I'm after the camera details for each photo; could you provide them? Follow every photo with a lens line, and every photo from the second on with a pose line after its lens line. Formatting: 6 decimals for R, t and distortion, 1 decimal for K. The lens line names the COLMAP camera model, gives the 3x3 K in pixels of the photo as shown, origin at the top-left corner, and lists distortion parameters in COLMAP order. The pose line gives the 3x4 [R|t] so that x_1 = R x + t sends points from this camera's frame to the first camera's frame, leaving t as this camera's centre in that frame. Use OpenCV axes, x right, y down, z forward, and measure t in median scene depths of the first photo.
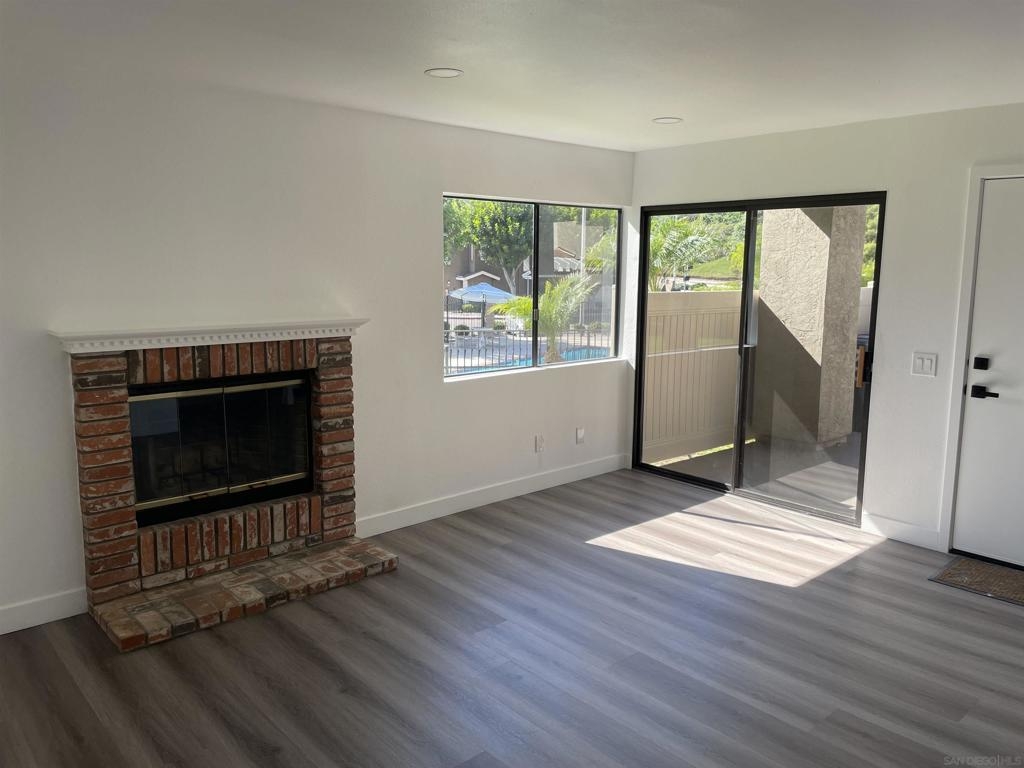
lens RADIAL K [[767.0, 0, 507.4], [0, 767.0, 380.0], [0, 0, 1]] dist [0.008772, -0.004559]
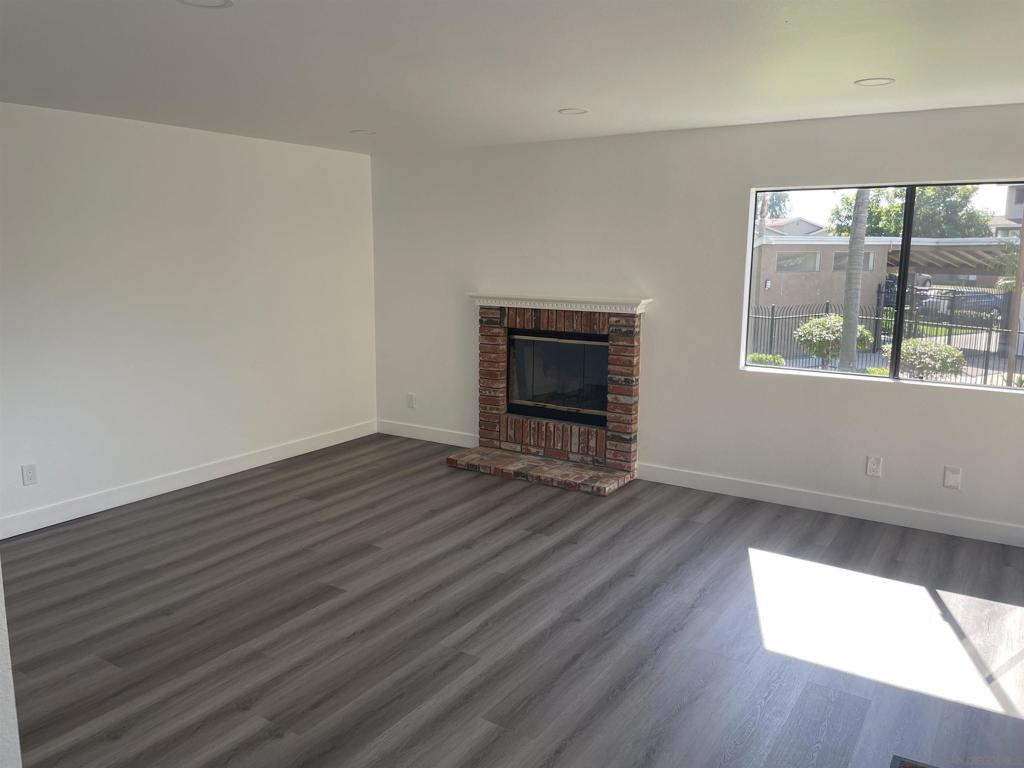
lens RADIAL K [[767.0, 0, 506.2], [0, 767.0, 384.5], [0, 0, 1]] dist [0.008772, -0.004559]
pose [[0.239745, 0.165149, -0.956686, 1.051424], [-0.145516, 0.980406, 0.132777, -0.086336], [0.959869, 0.107381, 0.259079, 0.514457]]
